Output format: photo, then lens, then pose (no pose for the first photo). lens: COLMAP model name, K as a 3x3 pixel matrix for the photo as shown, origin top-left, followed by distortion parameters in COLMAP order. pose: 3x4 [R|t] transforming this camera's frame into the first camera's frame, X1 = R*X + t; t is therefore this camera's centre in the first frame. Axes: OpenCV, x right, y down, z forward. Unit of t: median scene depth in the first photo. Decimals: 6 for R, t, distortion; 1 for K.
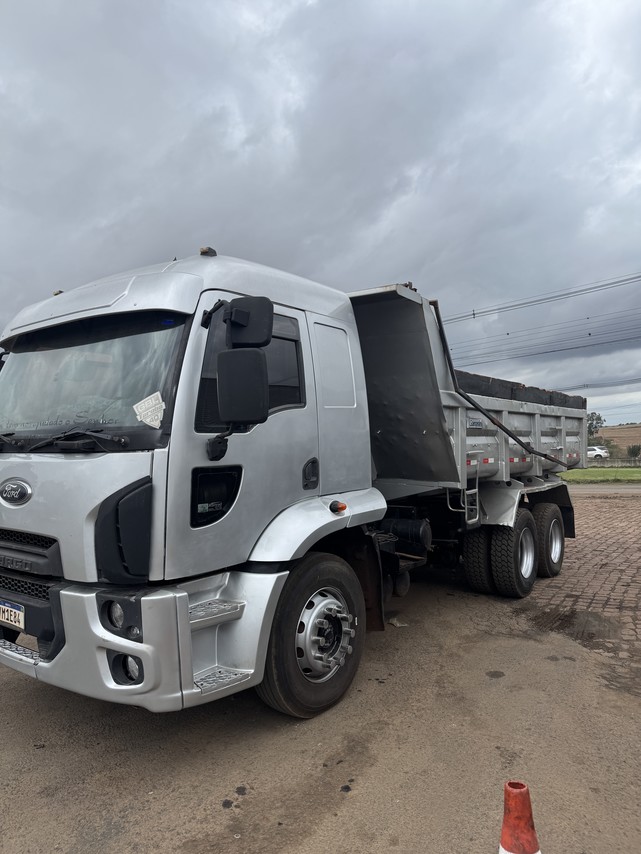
lens RADIAL K [[604.4, 0, 319.8], [0, 604.4, 431.0], [0, 0, 1]] dist [0.034677, -0.062136]
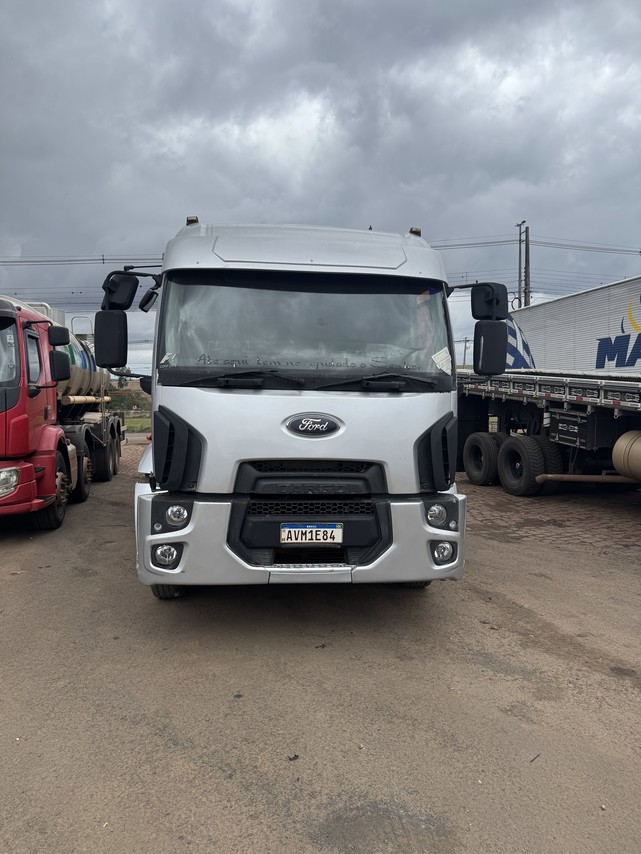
lens RADIAL K [[604.4, 0, 318.1], [0, 604.4, 427.4], [0, 0, 1]] dist [0.034677, -0.062136]
pose [[0.731376, -0.010134, 0.681900, -1.371484], [-0.040421, 0.997487, 0.058179, 0.044298], [-0.680776, -0.070114, 0.729128, 0.216390]]
